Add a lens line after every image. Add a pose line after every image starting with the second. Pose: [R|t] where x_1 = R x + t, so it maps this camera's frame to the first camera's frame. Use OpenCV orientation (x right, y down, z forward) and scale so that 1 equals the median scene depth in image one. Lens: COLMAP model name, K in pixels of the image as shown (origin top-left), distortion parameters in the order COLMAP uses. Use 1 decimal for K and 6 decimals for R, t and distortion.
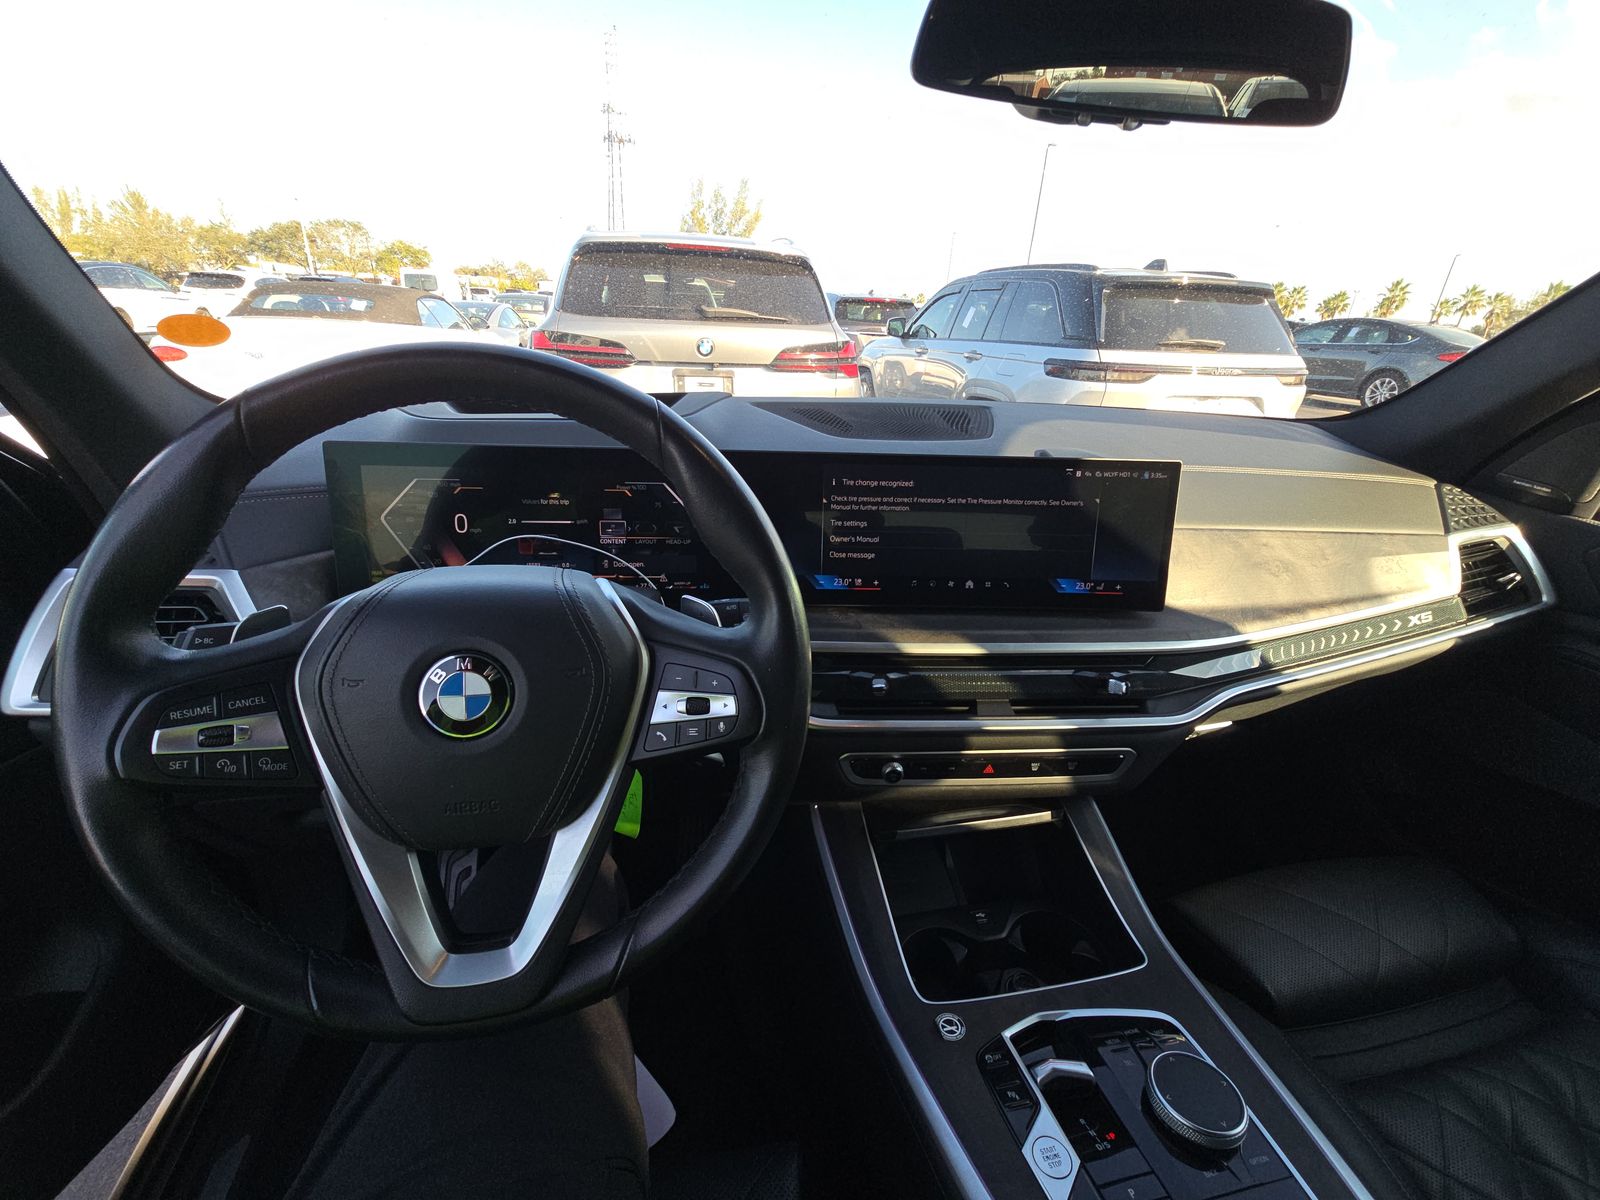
lens RADIAL K [[635.6, 0, 815.3], [0, 635.6, 598.0], [0, 0, 1]] dist [-0.019257, 0.000120]
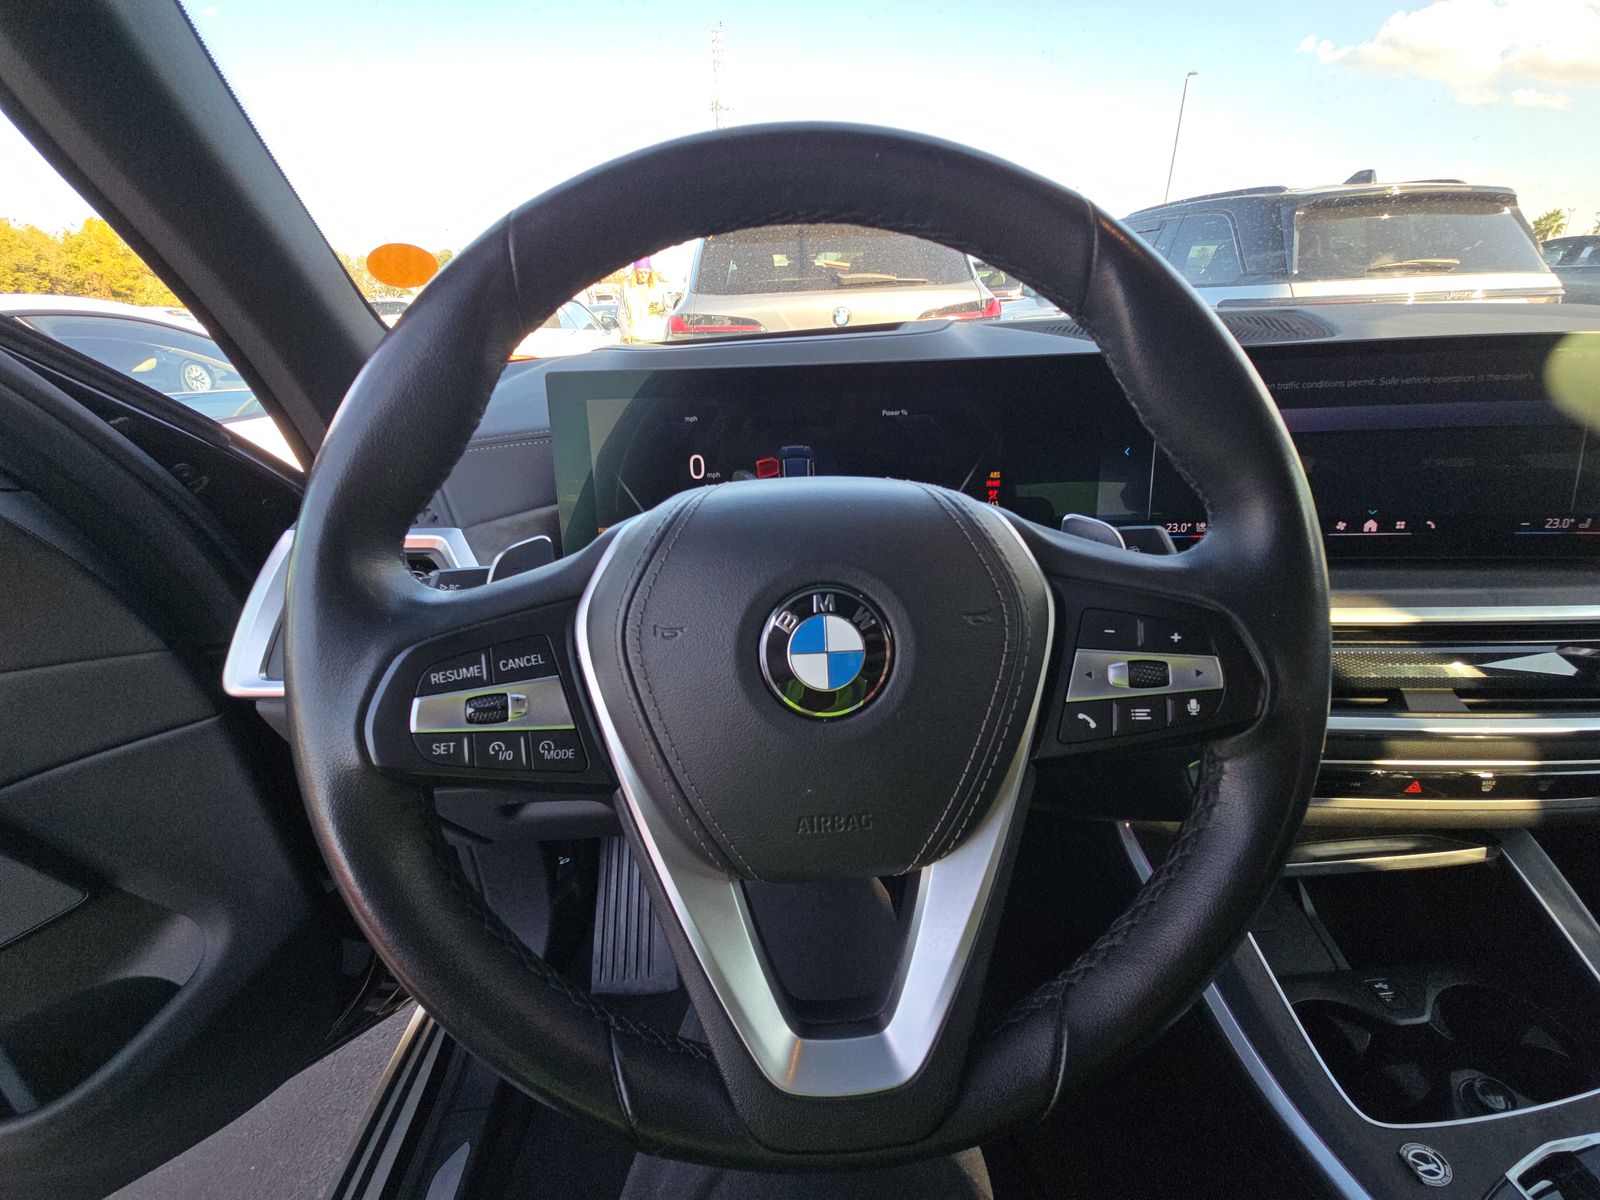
lens RADIAL K [[635.6, 0, 786.7], [0, 635.6, 606.4], [0, 0, 1]] dist [-0.019257, 0.000120]
pose [[0.979902, -0.014397, -0.198961, -0.441032], [0.018303, 0.999674, 0.017807, 0.090391], [0.198640, -0.021091, 0.979846, 0.336359]]
